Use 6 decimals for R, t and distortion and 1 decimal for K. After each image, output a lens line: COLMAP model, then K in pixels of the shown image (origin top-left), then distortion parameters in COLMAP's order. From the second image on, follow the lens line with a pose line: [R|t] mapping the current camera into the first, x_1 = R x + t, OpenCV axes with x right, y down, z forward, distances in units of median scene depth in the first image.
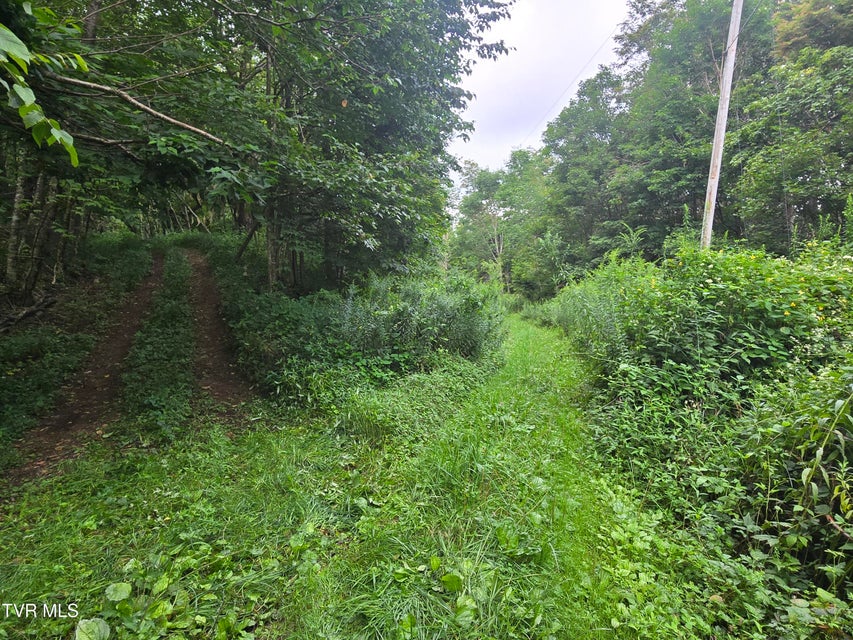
lens RADIAL K [[492.8, 0, 426.5], [0, 492.8, 320.0], [0, 0, 1]] dist [0.001018, 0.000381]
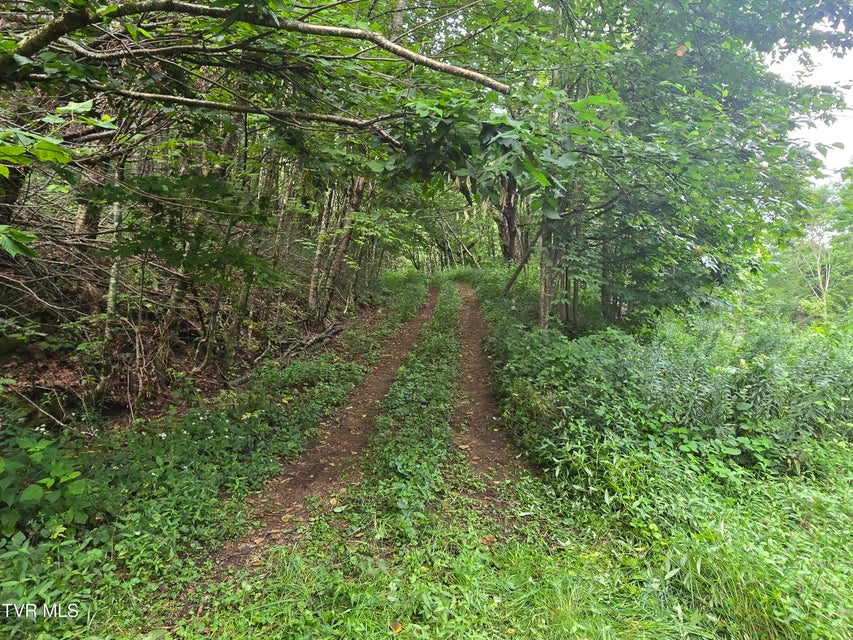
lens RADIAL K [[492.8, 0, 426.5], [0, 492.8, 320.0], [0, 0, 1]] dist [0.001018, 0.000381]
pose [[0.868877, 0.032219, -0.493979, -0.107749], [-0.068939, 0.996031, -0.056294, -0.015600], [0.490204, 0.082967, 0.867650, 0.250339]]
